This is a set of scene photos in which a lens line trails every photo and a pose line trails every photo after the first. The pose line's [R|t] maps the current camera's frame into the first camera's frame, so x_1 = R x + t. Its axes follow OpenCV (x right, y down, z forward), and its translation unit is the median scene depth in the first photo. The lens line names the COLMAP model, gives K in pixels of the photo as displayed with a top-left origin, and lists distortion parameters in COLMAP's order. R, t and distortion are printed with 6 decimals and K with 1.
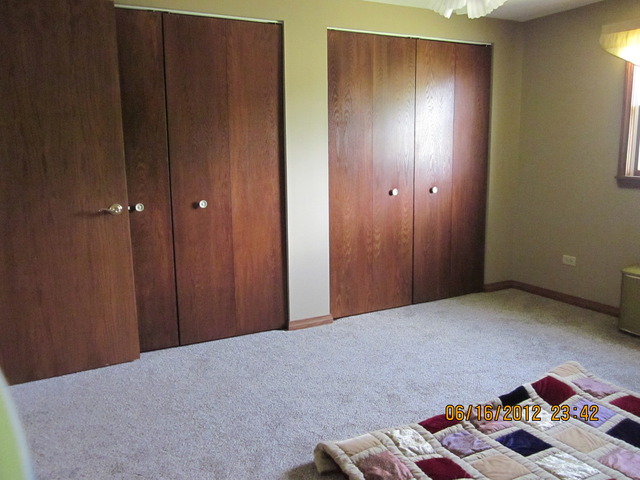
lens RADIAL K [[533.3, 0, 319.8], [0, 533.3, 240.7], [0, 0, 1]] dist [-0.040574, 0.026680]
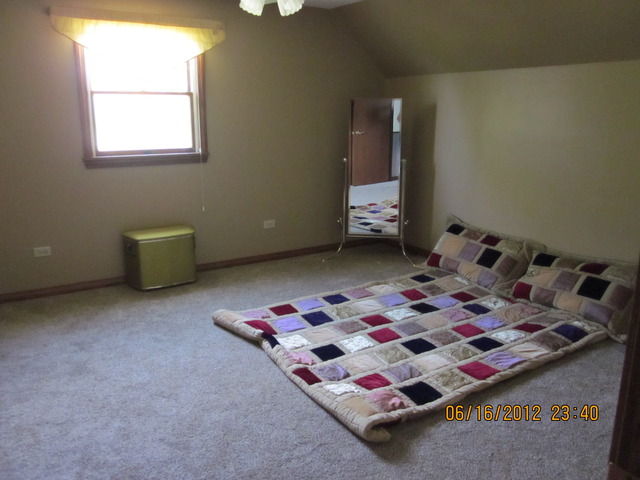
lens RADIAL K [[533.3, 0, 320.0], [0, 533.3, 239.4], [0, 0, 1]] dist [-0.040574, 0.026680]
pose [[-0.072721, -0.209900, 0.975015, -0.585237], [0.170405, 0.960613, 0.219509, -0.131231], [-0.982687, 0.182111, -0.034089, 0.674039]]
